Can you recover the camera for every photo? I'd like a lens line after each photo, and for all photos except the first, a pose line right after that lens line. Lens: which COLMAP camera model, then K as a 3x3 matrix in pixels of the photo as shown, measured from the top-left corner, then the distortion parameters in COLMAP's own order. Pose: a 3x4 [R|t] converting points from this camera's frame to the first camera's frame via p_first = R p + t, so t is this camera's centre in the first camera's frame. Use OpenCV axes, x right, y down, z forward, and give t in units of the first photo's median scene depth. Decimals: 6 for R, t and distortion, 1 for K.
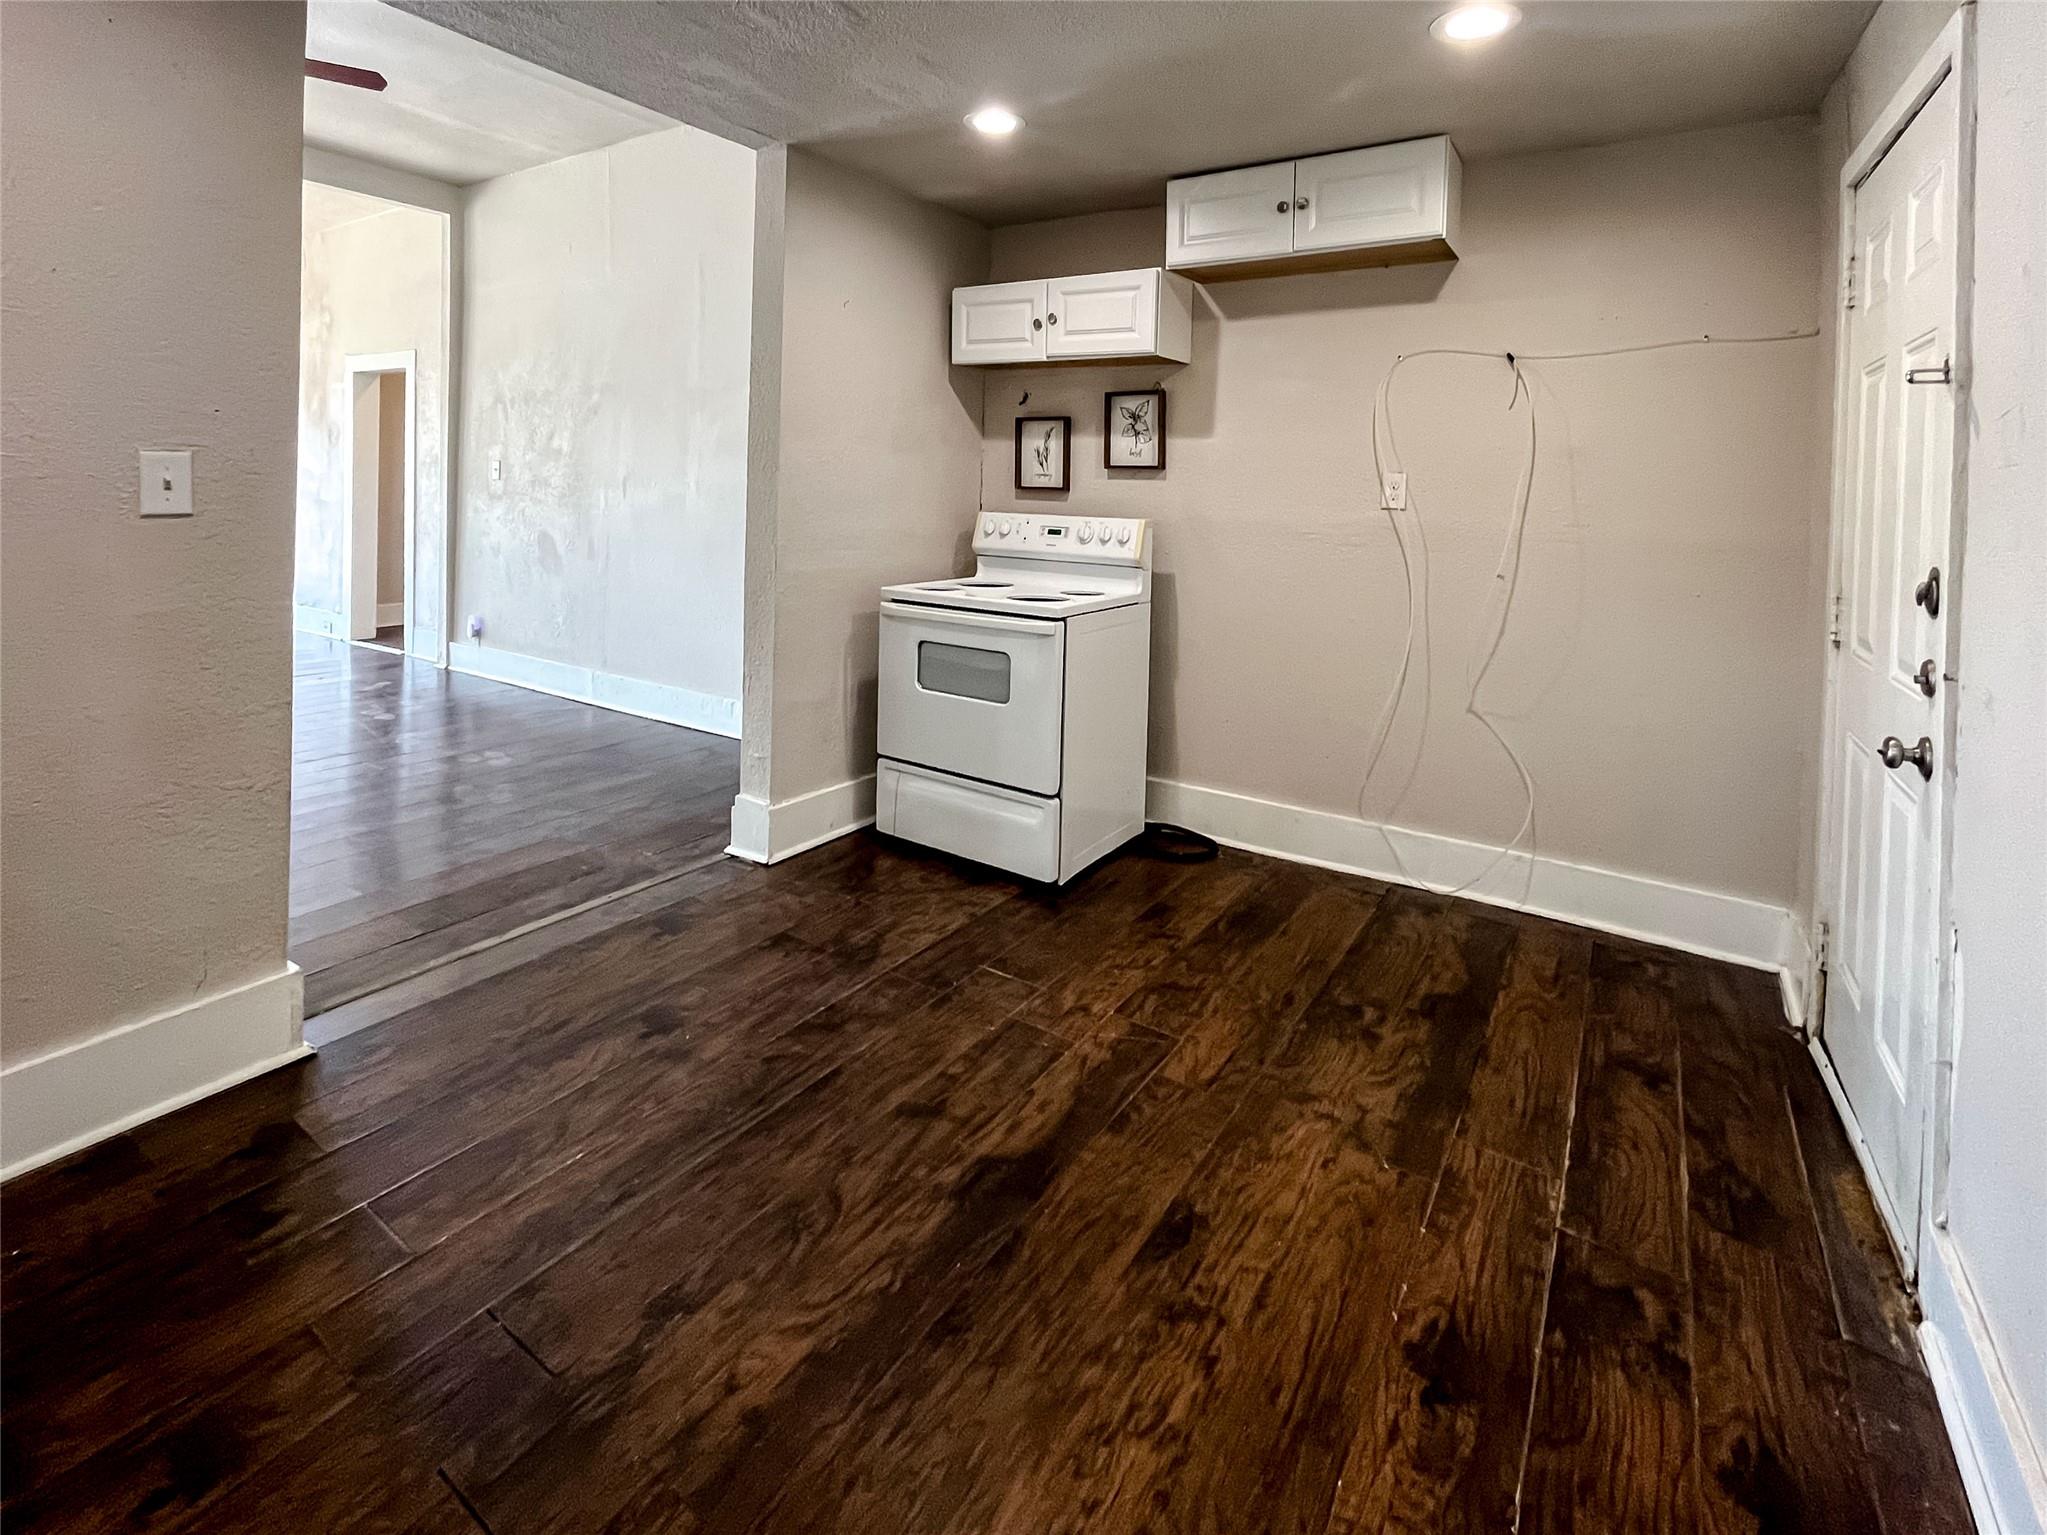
lens RADIAL K [[932.7, 0, 1016.2], [0, 932.7, 652.0], [0, 0, 1]] dist [-0.002002, -0.000030]
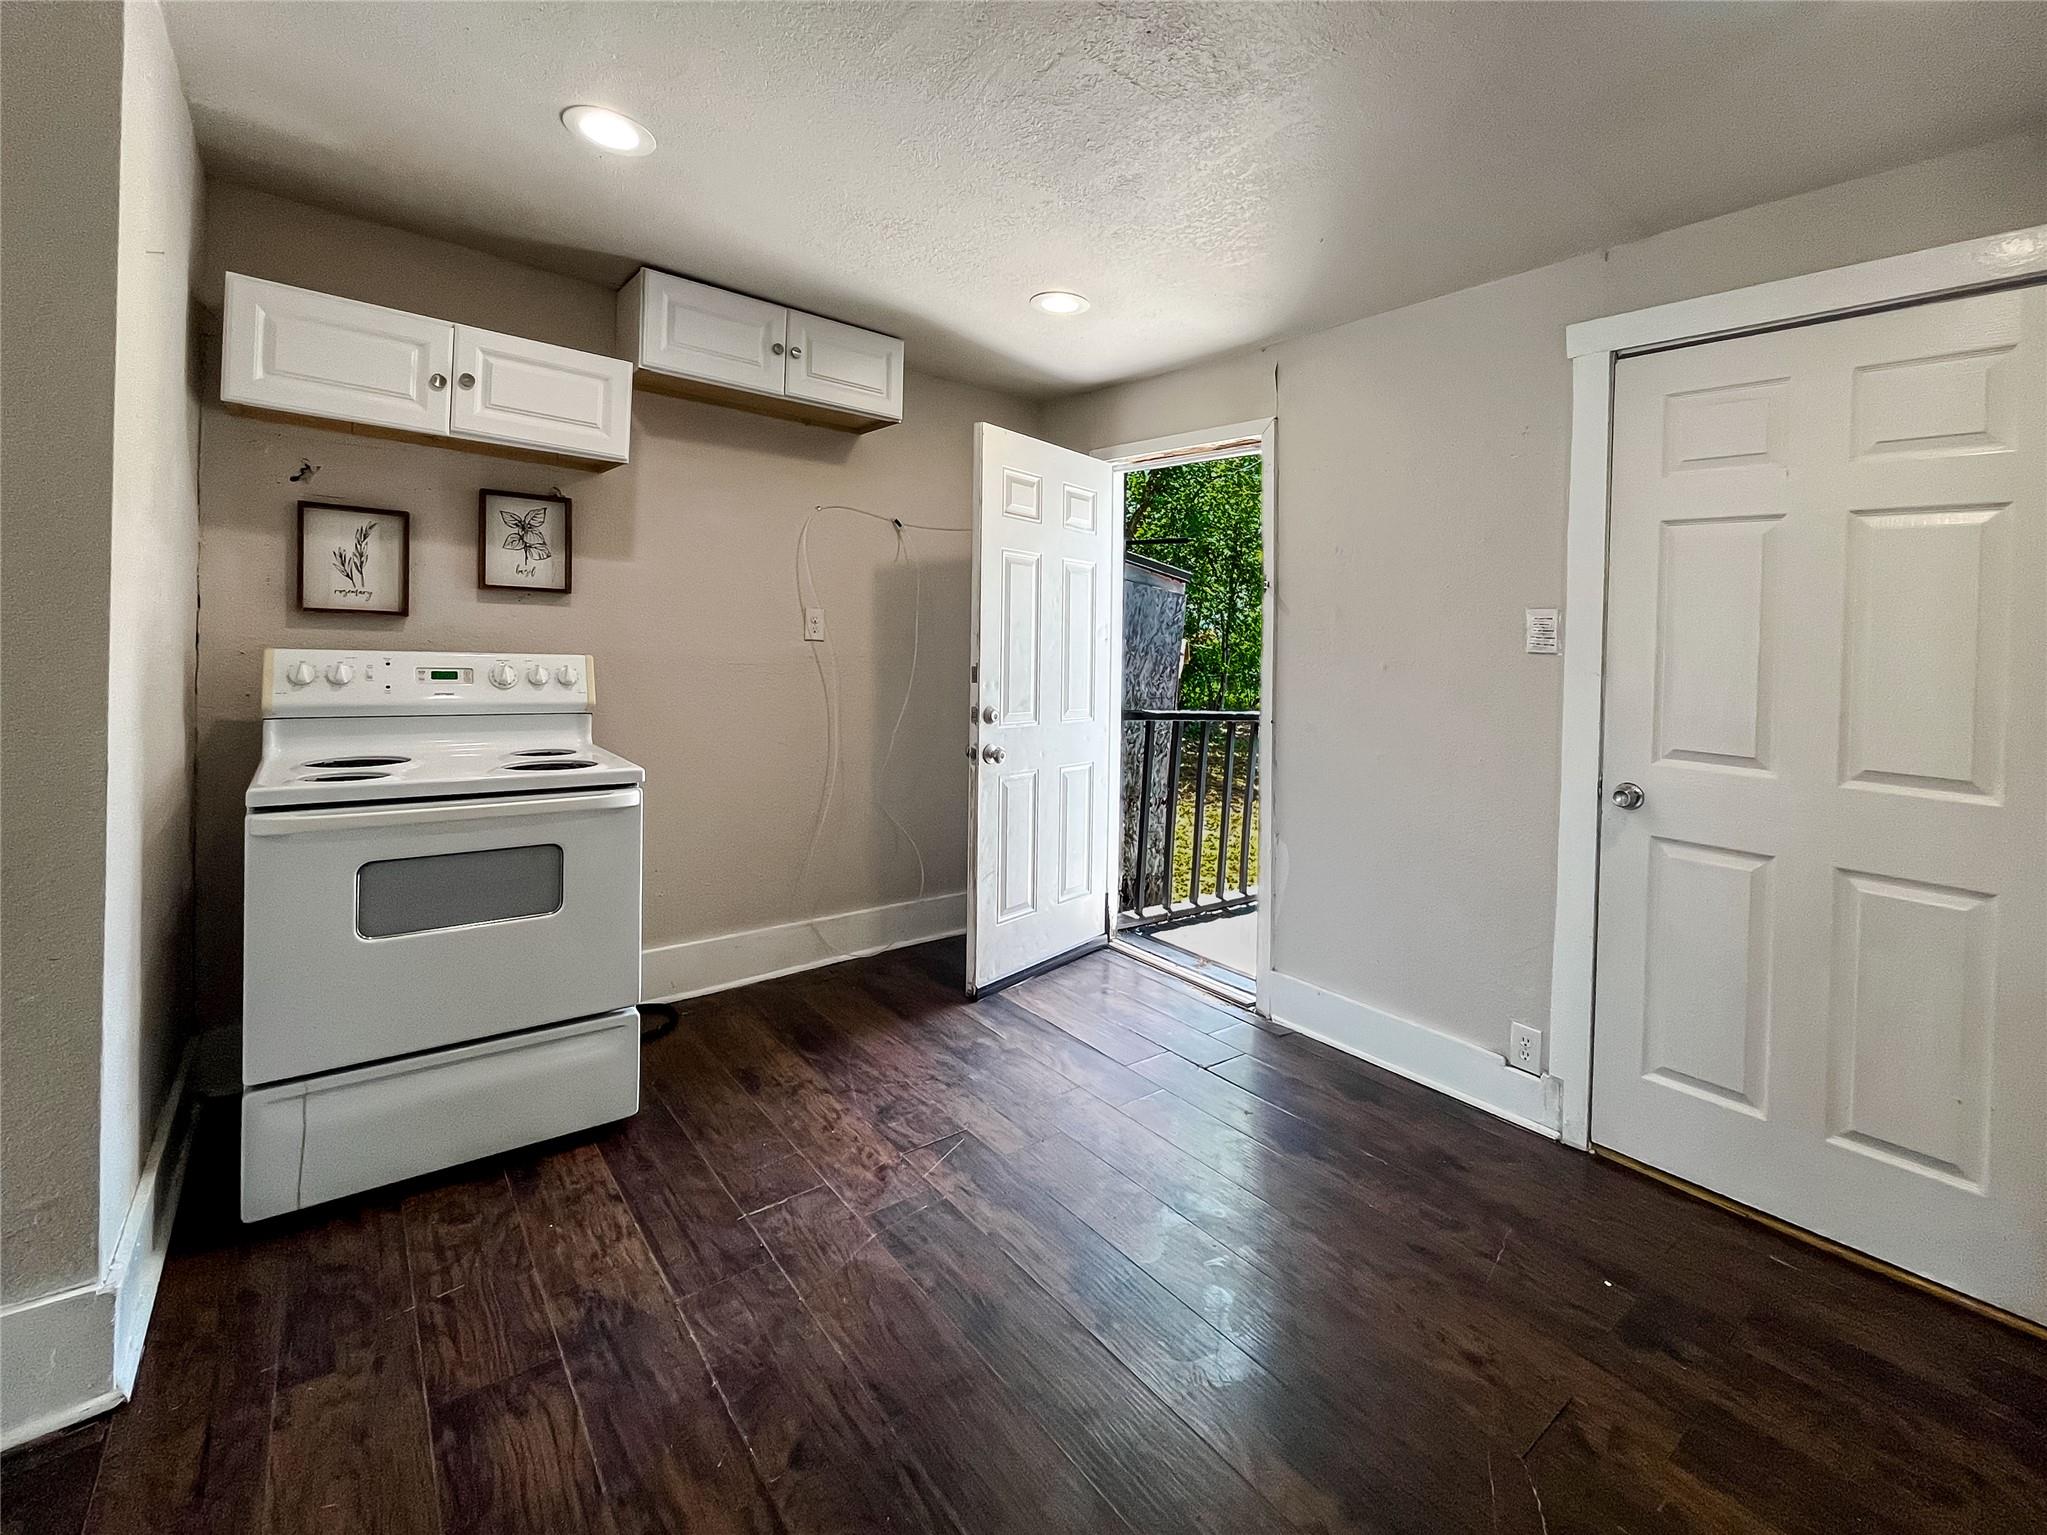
lens RADIAL K [[895.3, 0, 1023.5], [0, 895.3, 767.5], [0, 0, 1]] dist [0.000340, 0.000081]
pose [[0.303587, -0.143021, 0.942009, -0.623695], [0.136069, 0.985044, 0.105703, -0.091552], [-0.943038, 0.096088, 0.318507, 0.475916]]
